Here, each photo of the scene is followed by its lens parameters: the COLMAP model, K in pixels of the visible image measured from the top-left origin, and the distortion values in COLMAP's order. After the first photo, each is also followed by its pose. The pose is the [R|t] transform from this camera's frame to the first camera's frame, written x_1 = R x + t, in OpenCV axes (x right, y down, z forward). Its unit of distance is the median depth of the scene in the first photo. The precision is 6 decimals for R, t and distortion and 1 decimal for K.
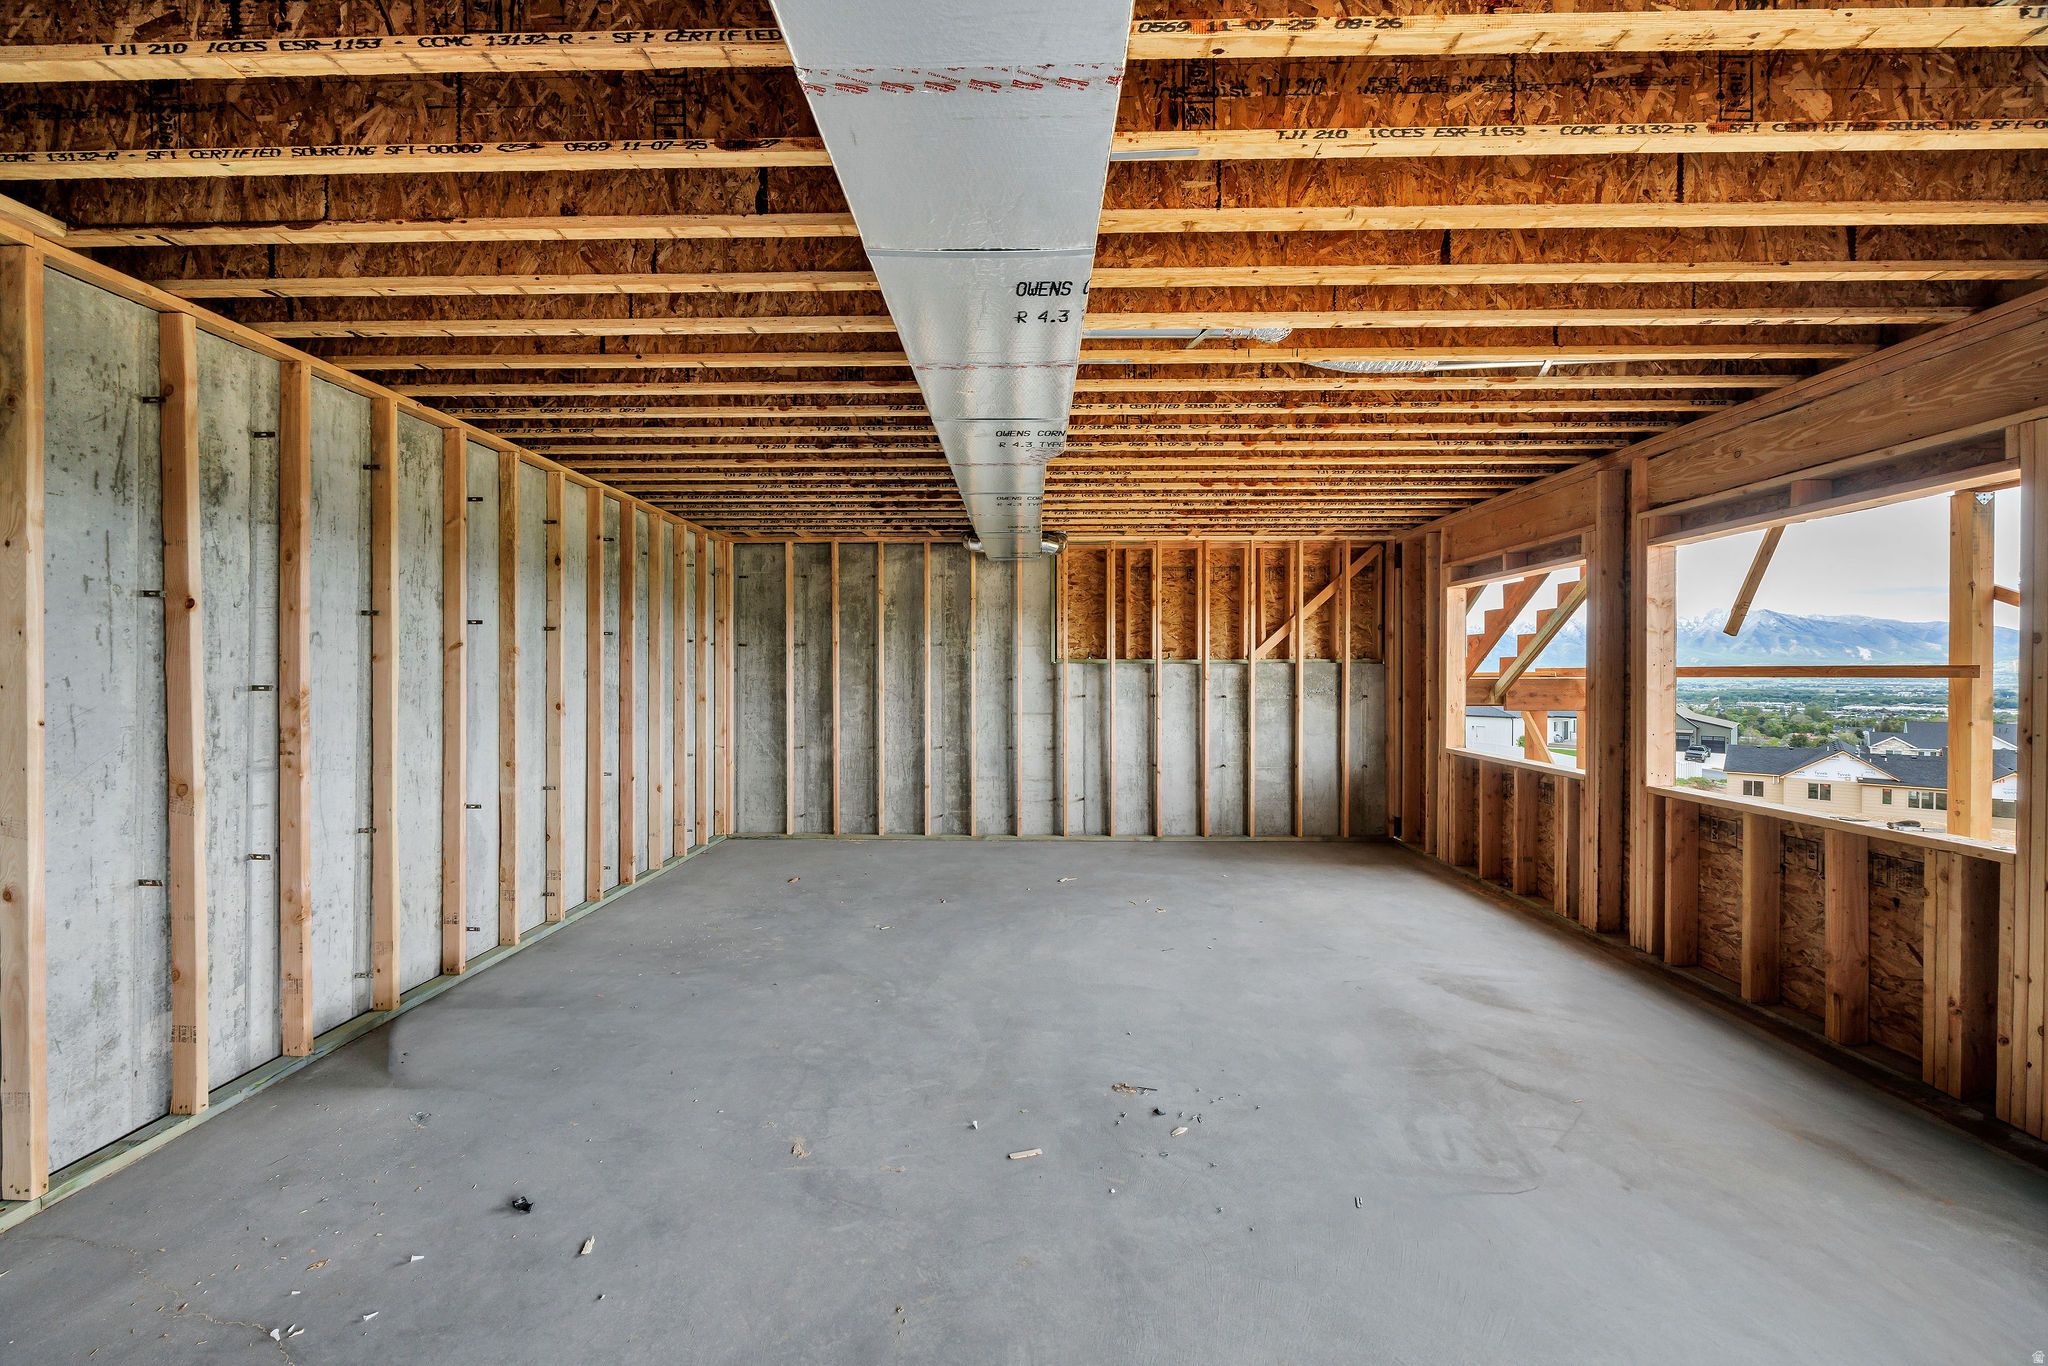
lens RADIAL K [[802.3, 0, 988.2], [0, 802.3, 678.5], [0, 0, 1]] dist [-0.001932, 0.000227]
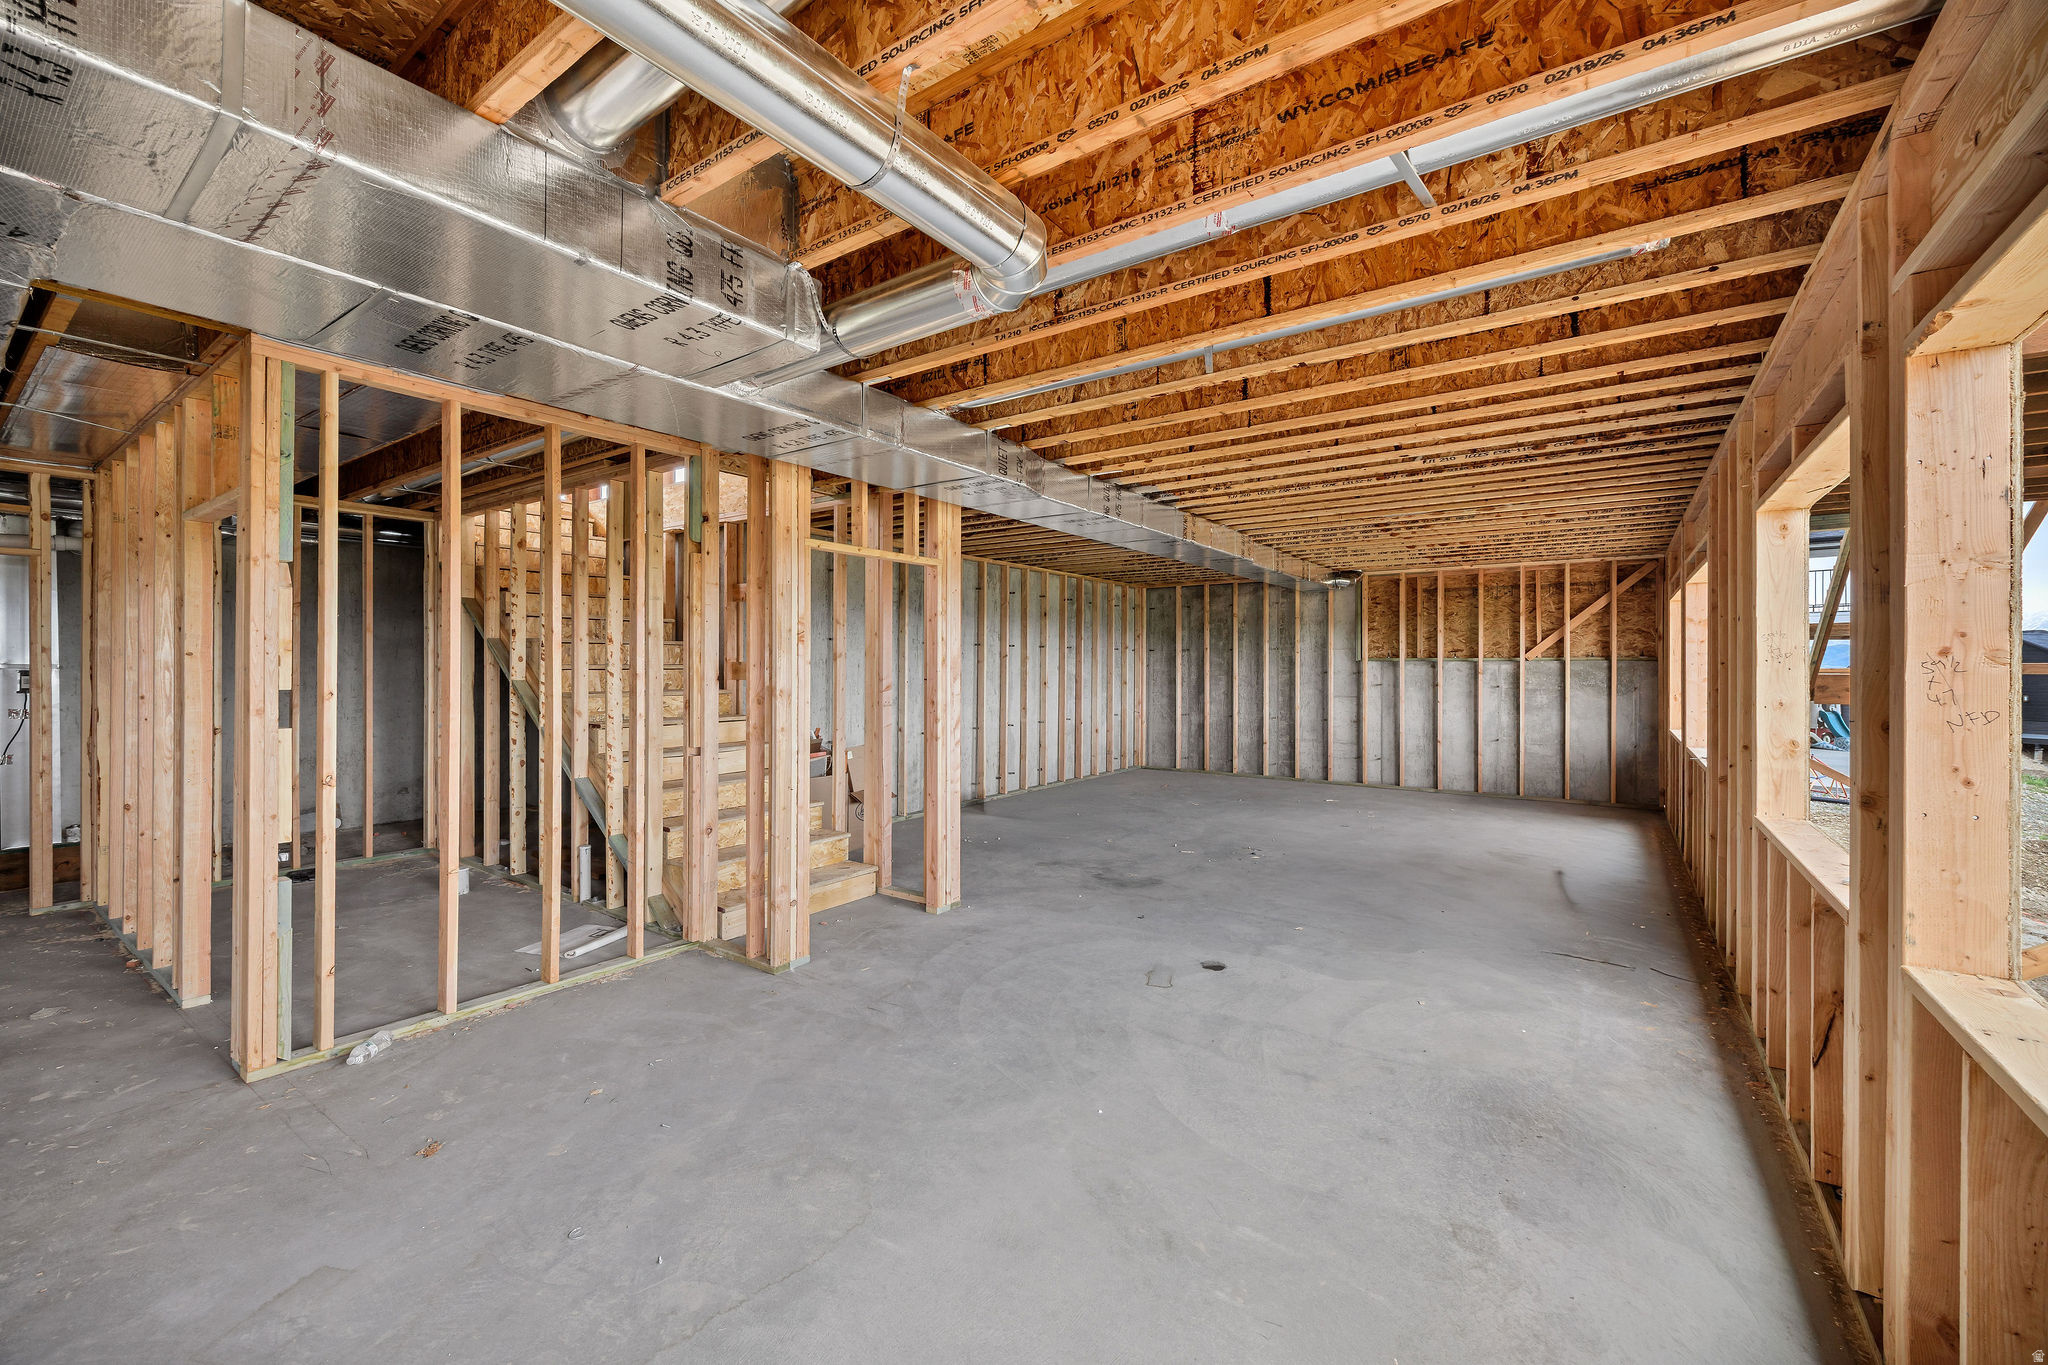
lens RADIAL K [[802.3, 0, 953.2], [0, 802.3, 663.2], [0, 0, 1]] dist [-0.001932, 0.000227]
pose [[0.799929, -0.001264, -0.600093, 0.360612], [-0.005480, 0.999941, -0.009412, 0.001613], [0.600069, 0.010818, 0.799875, -0.559861]]
